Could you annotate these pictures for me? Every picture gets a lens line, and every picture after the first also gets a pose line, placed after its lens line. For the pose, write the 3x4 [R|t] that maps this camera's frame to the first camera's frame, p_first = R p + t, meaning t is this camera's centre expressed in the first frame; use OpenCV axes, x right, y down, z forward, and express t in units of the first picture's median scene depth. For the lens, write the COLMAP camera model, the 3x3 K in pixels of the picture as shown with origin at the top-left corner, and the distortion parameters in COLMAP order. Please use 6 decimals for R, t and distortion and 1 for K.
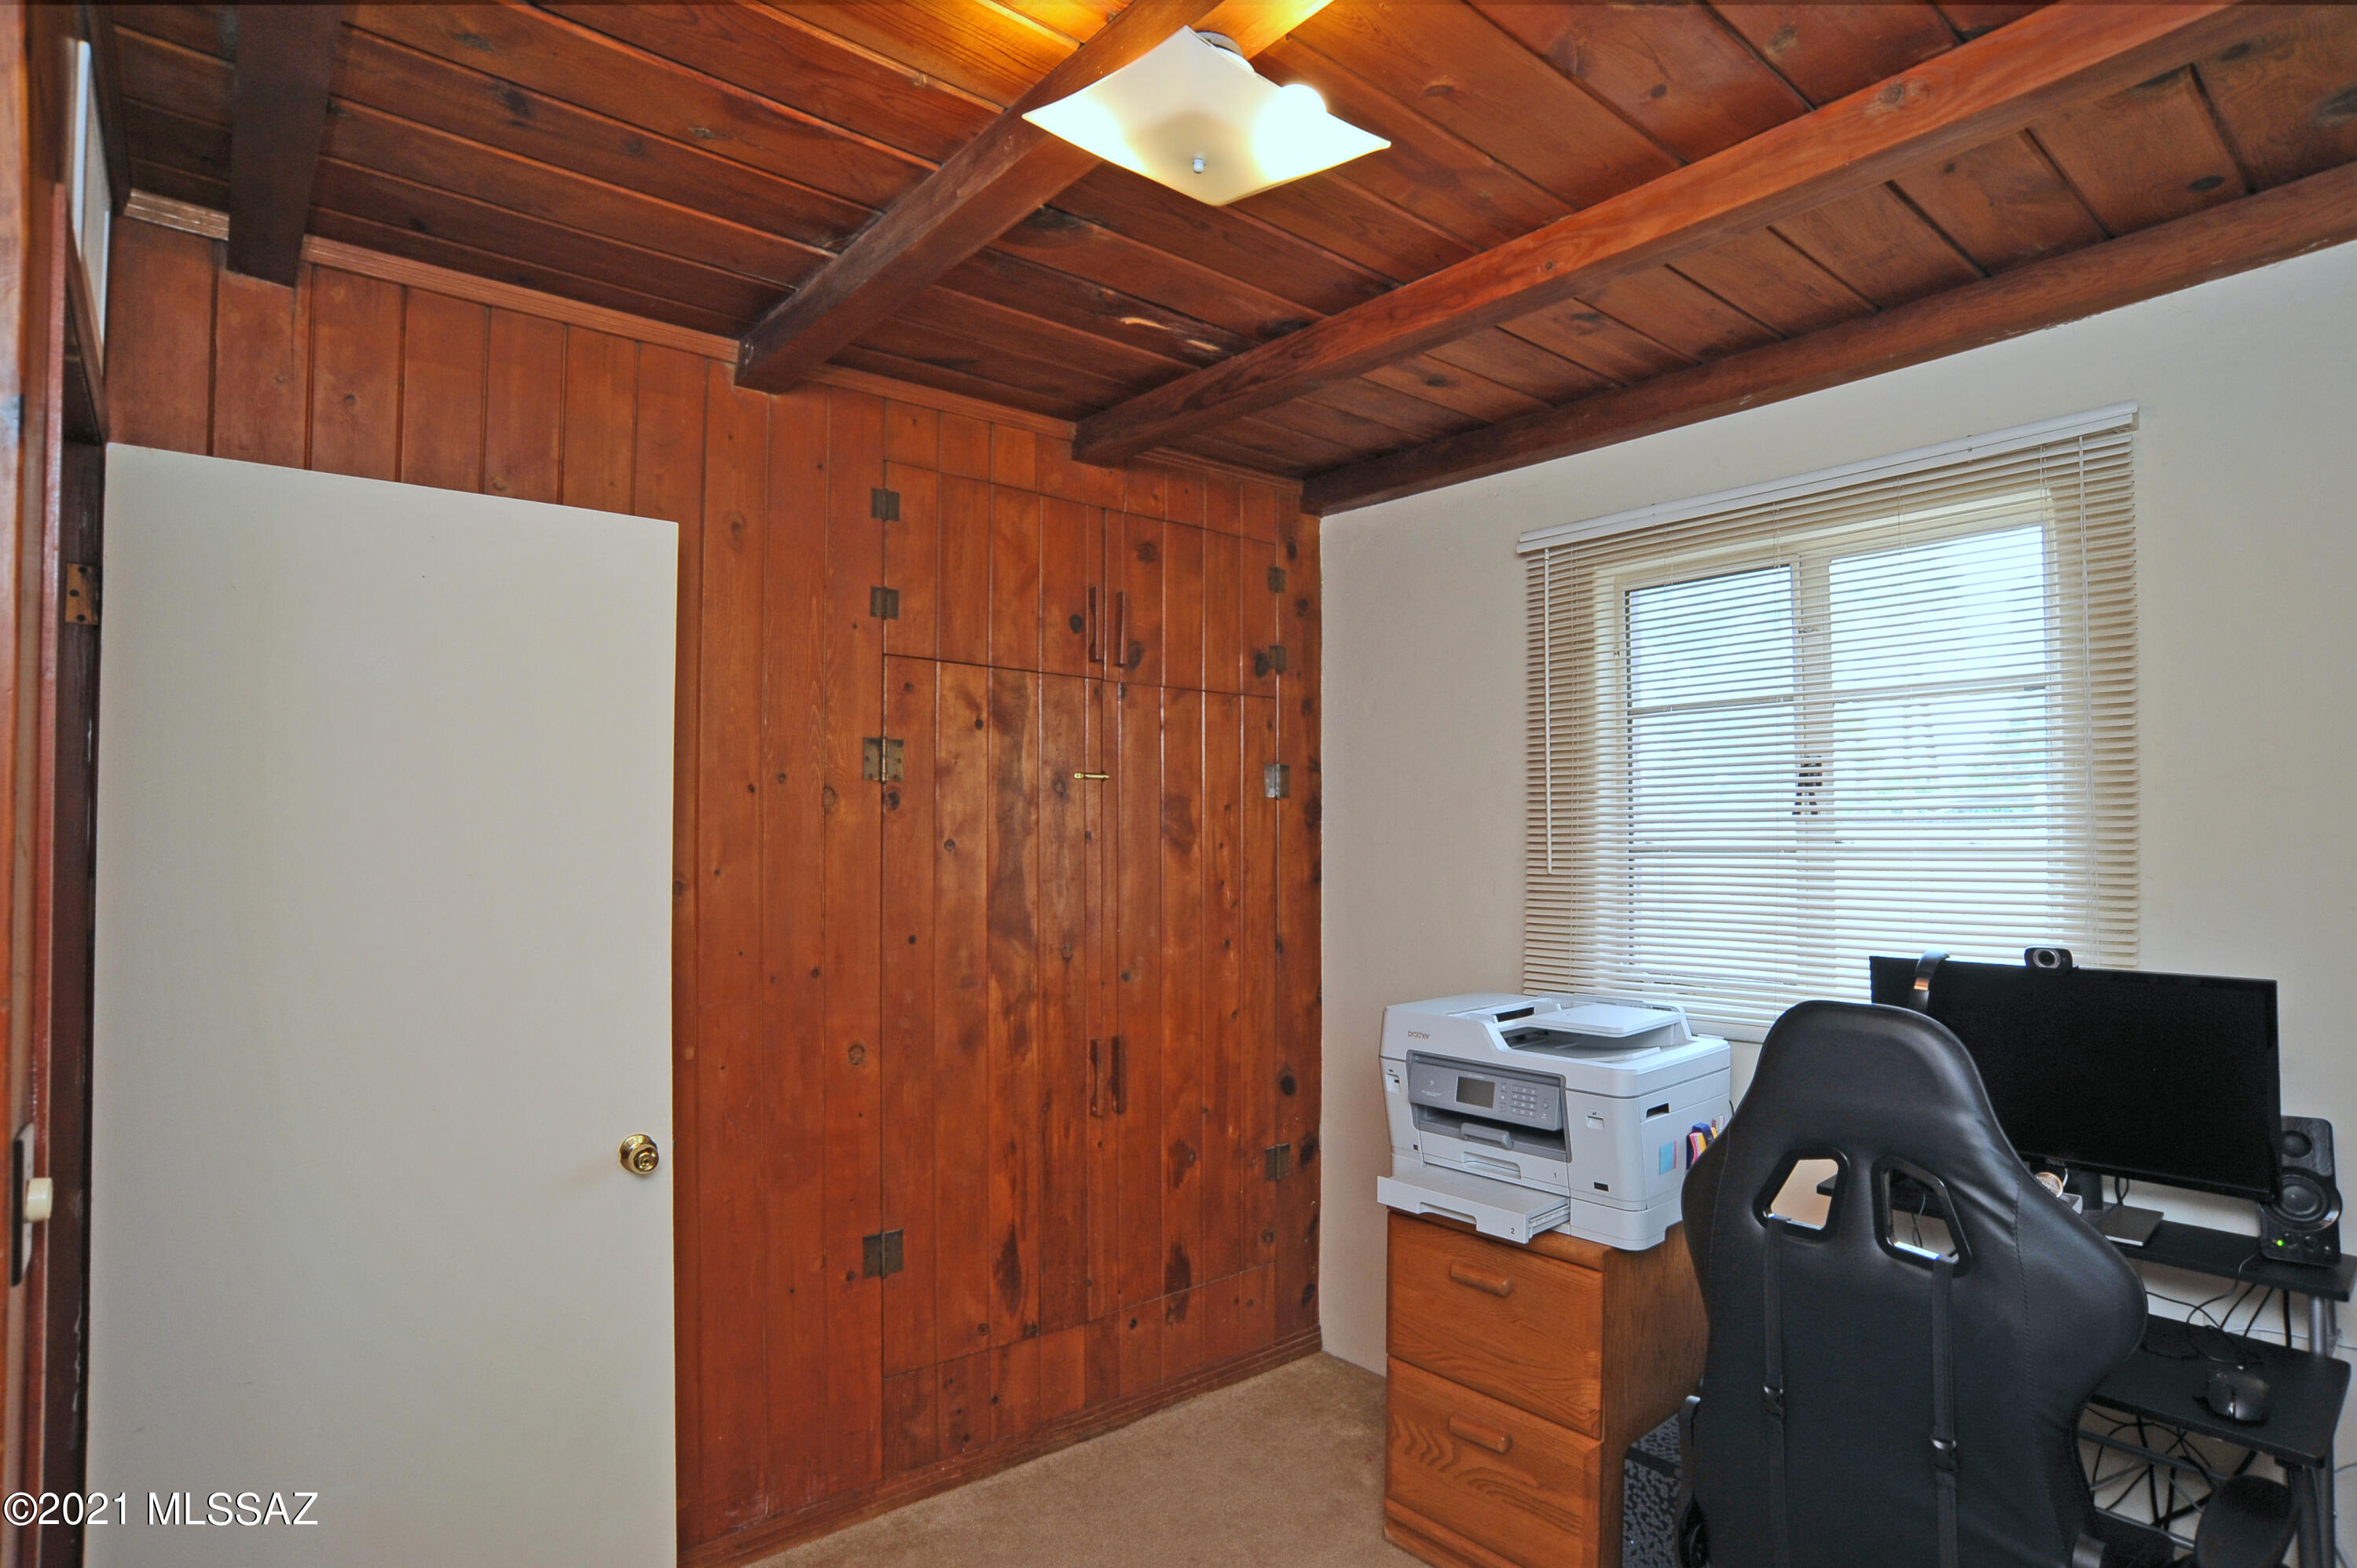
lens RADIAL K [[1217.2, 0, 1182.3], [0, 1217.2, 803.8], [0, 0, 1]] dist [-0.047451, 0.000750]
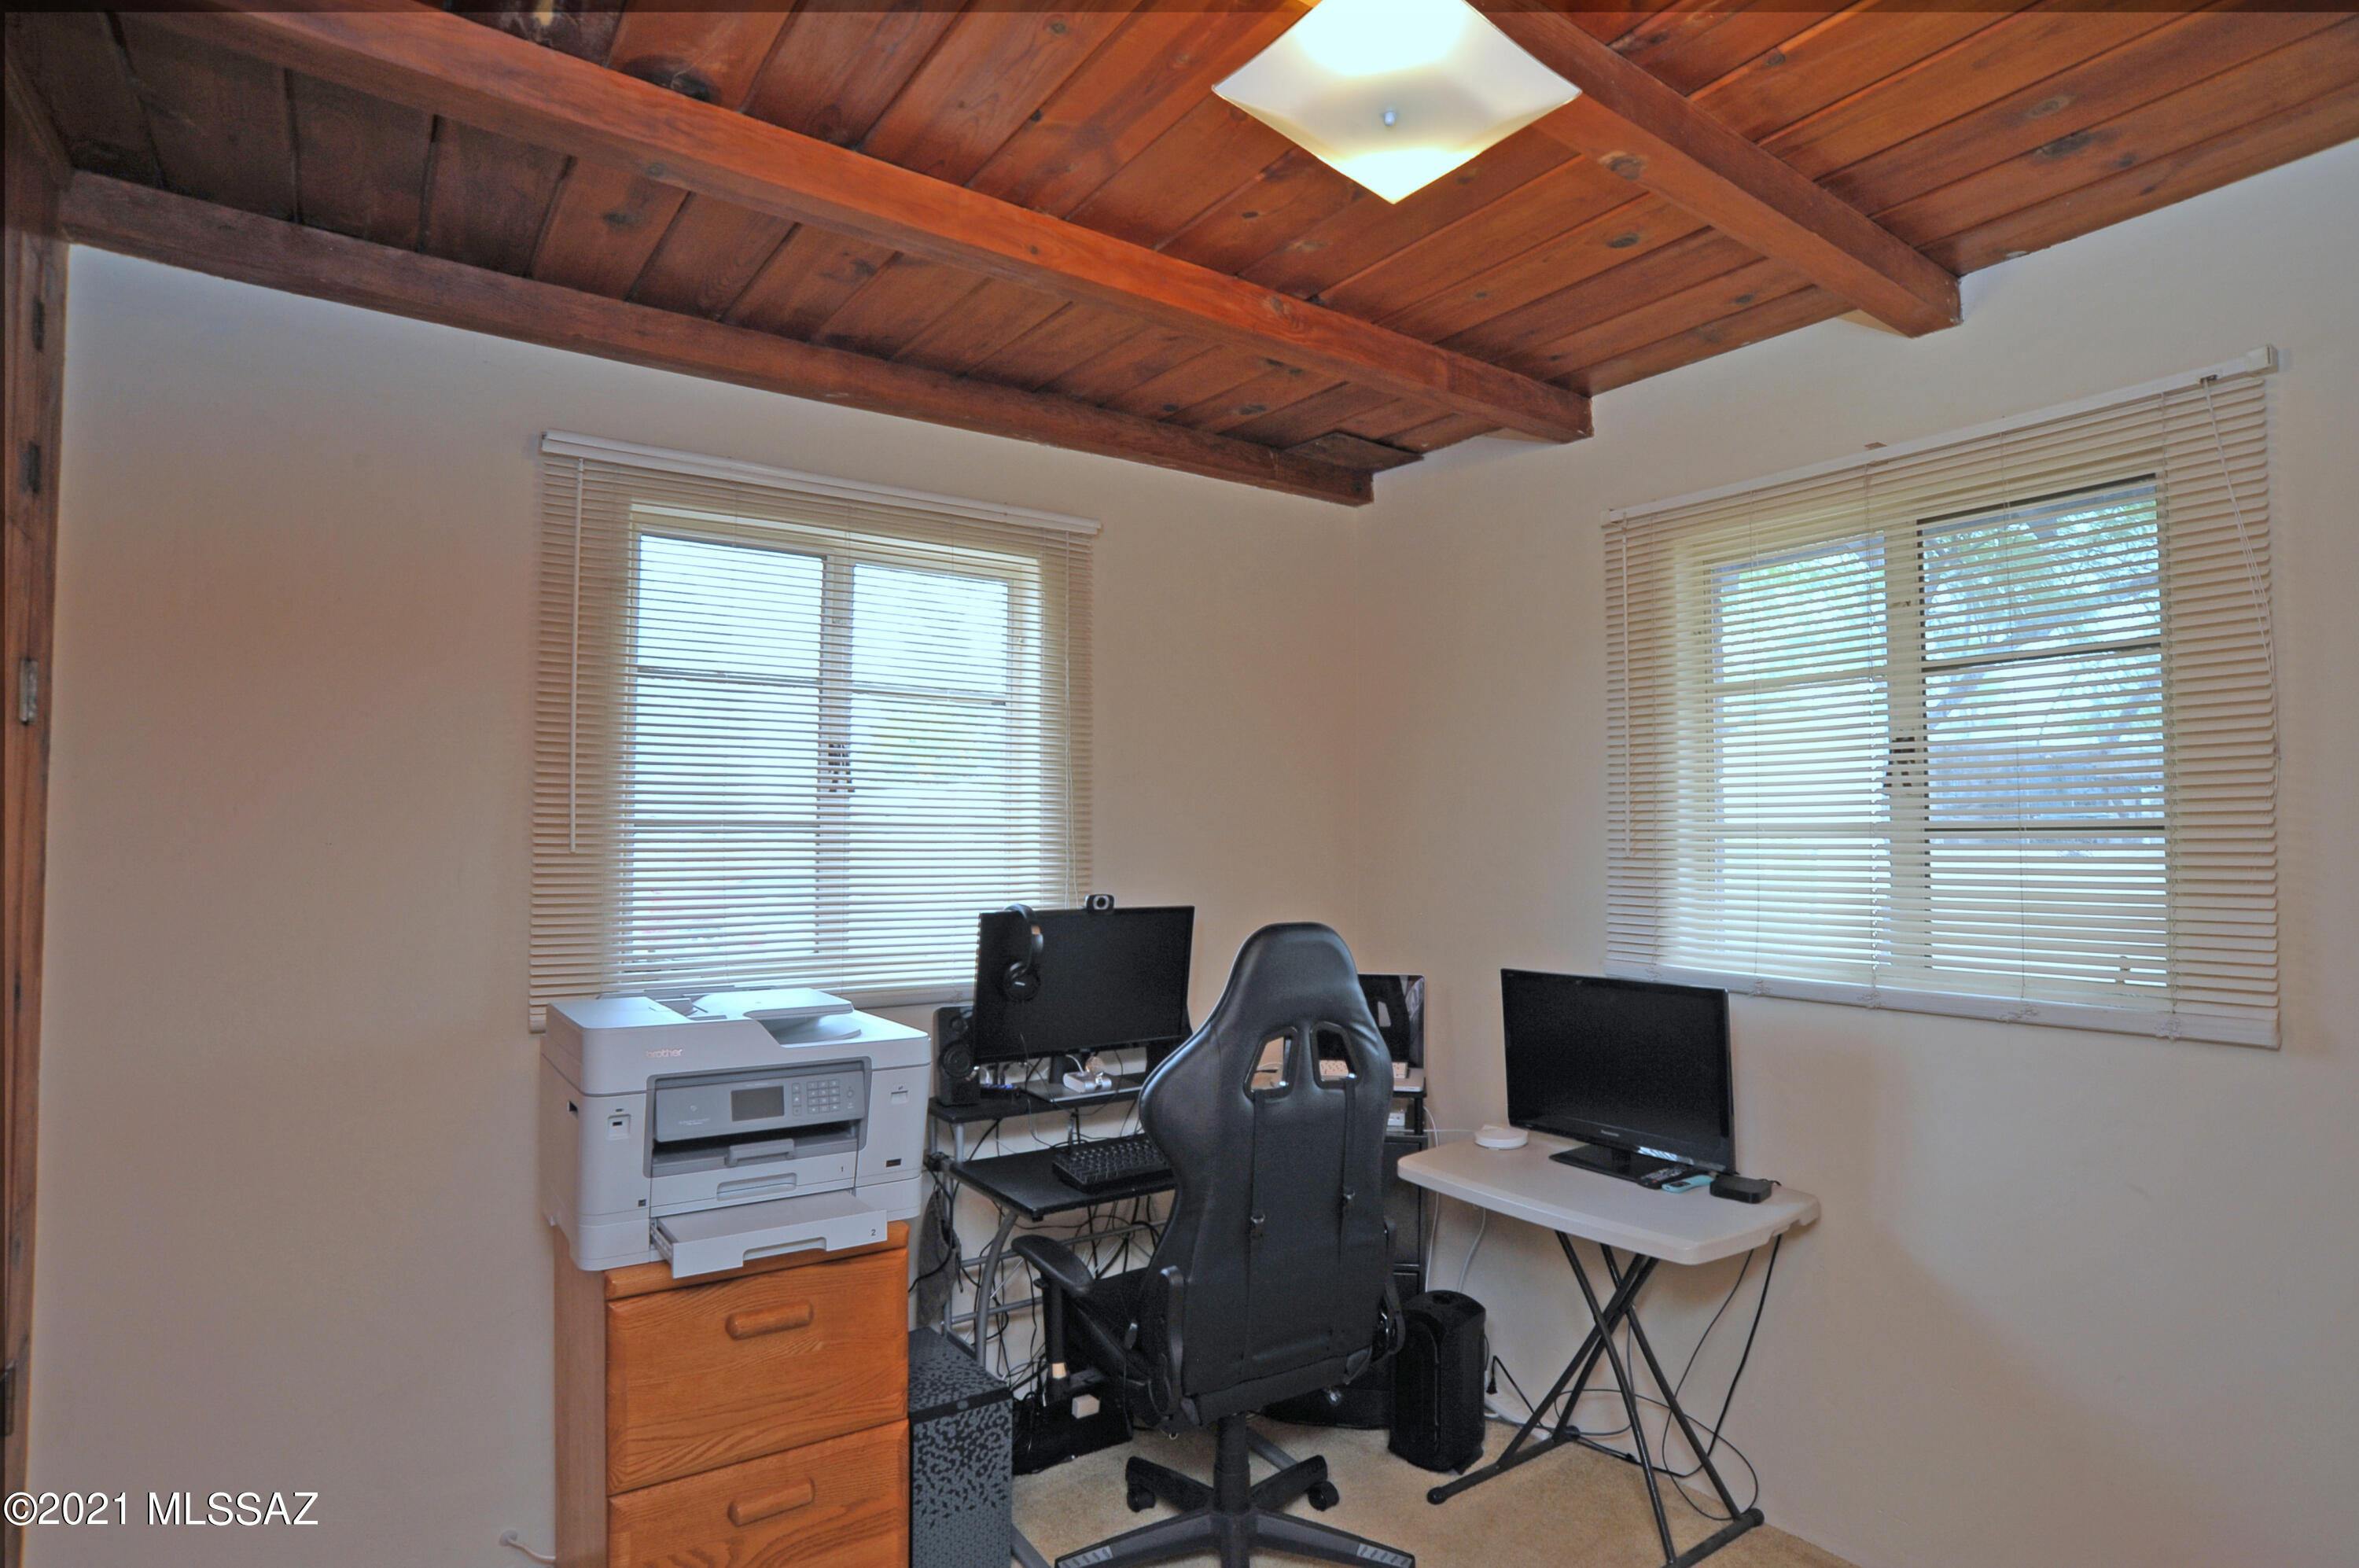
lens RADIAL K [[1228.4, 0, 1179.5], [0, 1228.4, 784.0], [0, 0, 1]] dist [-0.071257, 0.000006]
pose [[0.078313, 0.051850, 0.995580, -0.592468], [-0.036436, 0.998128, -0.049117, 0.048612], [-0.996263, -0.032429, 0.080056, 0.658738]]
